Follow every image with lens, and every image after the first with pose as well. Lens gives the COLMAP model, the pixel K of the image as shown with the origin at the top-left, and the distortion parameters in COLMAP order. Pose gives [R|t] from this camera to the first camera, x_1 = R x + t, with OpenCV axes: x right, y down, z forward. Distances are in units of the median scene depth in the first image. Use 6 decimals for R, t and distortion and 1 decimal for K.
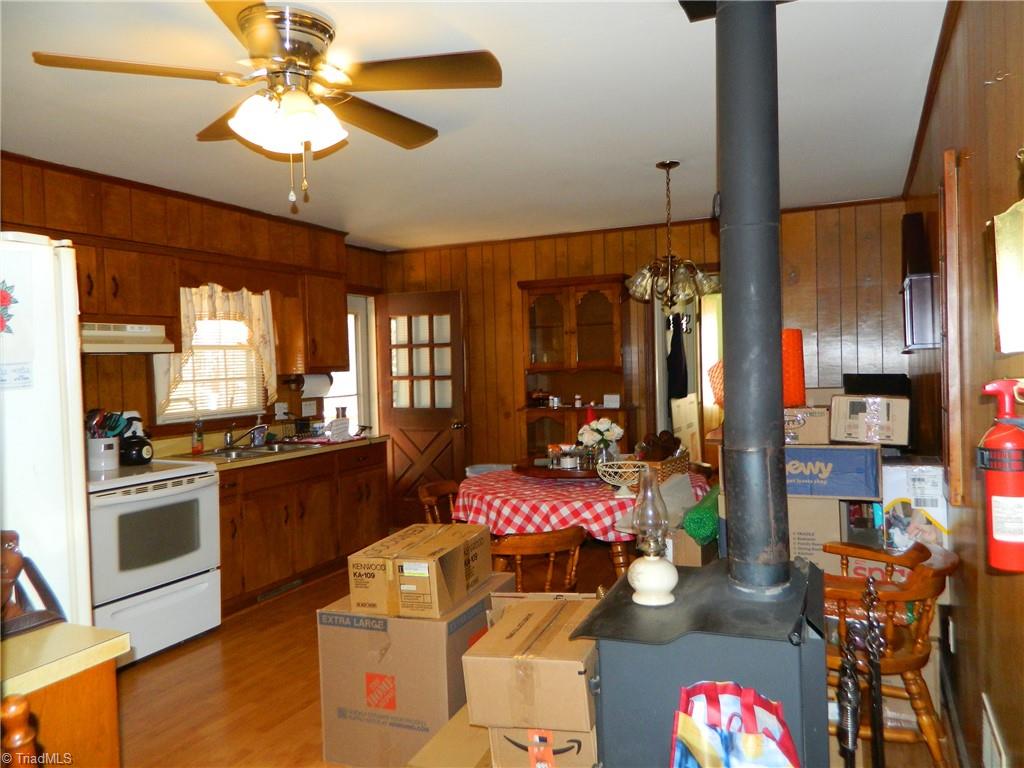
lens RADIAL K [[758.9, 0, 512.0], [0, 758.9, 384.0], [0, 0, 1]] dist [-0.059319, -0.002223]
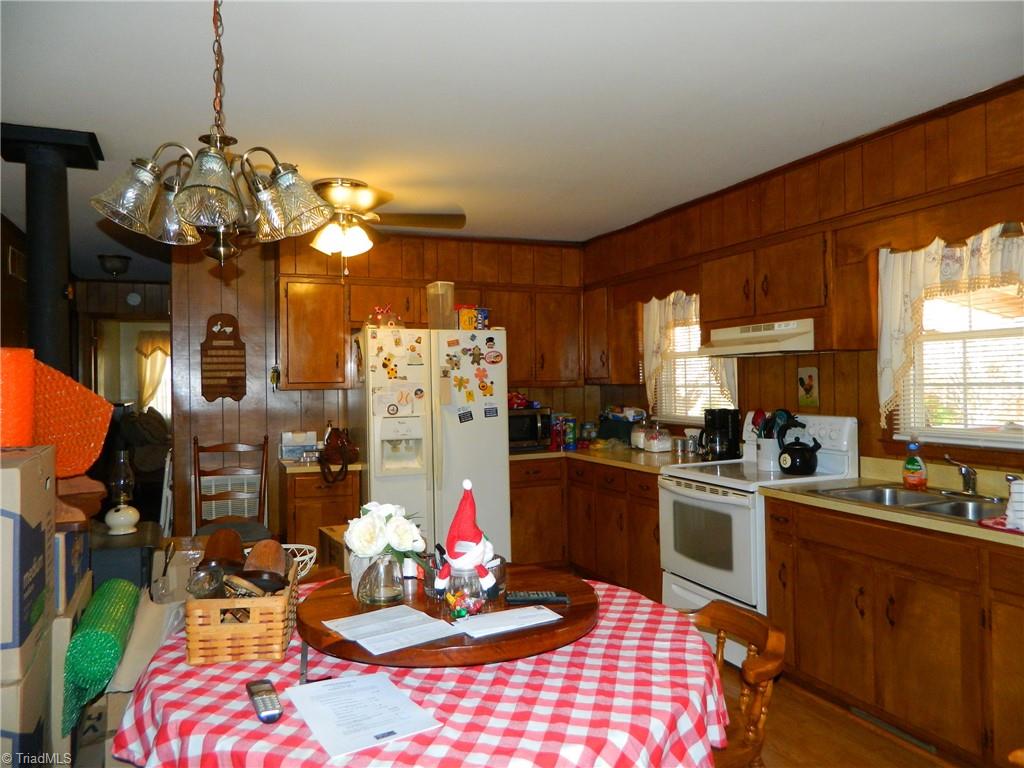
lens RADIAL K [[758.9, 0, 512.0], [0, 758.9, 384.0], [0, 0, 1]] dist [-0.059319, -0.002223]
pose [[-0.678893, 0.039880, -0.733153, 0.379752], [0.010855, 0.998960, 0.044287, -0.043883], [0.734157, 0.022108, -0.678620, 1.282061]]
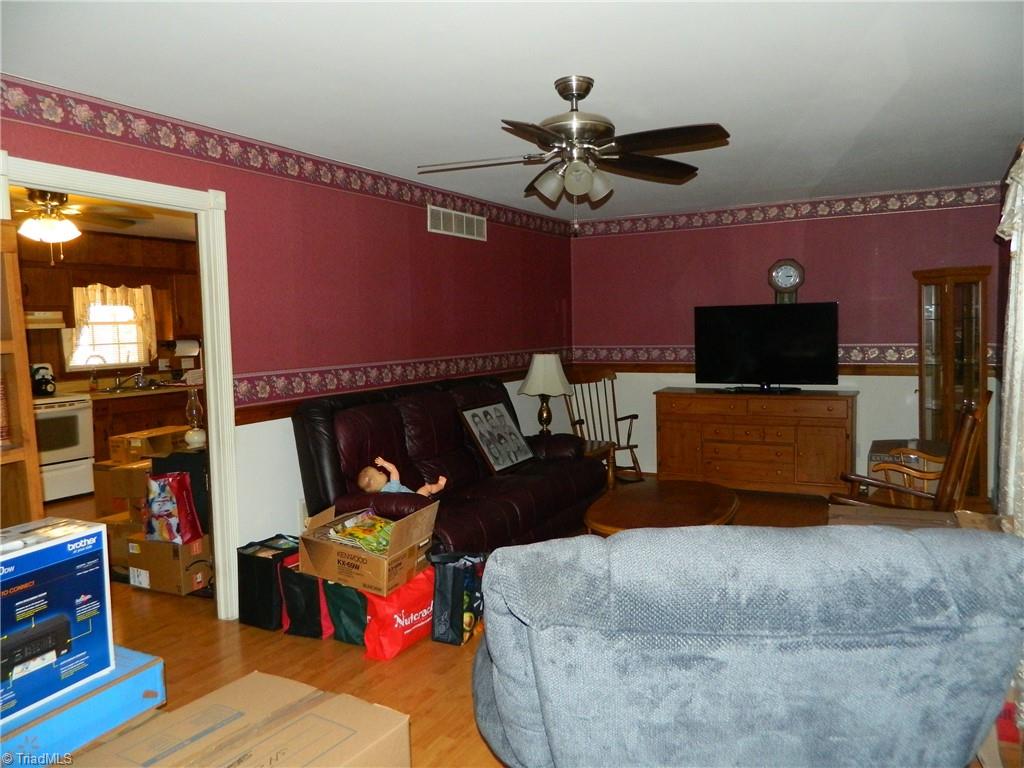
lens RADIAL K [[758.9, 0, 512.0], [0, 758.9, 384.0], [0, 0, 1]] dist [-0.059319, -0.002223]
pose [[0.997925, 0.014062, -0.062831, 0.601777], [-0.010716, 0.998522, 0.053284, -0.015931], [0.063488, -0.052500, 0.996601, -0.547627]]
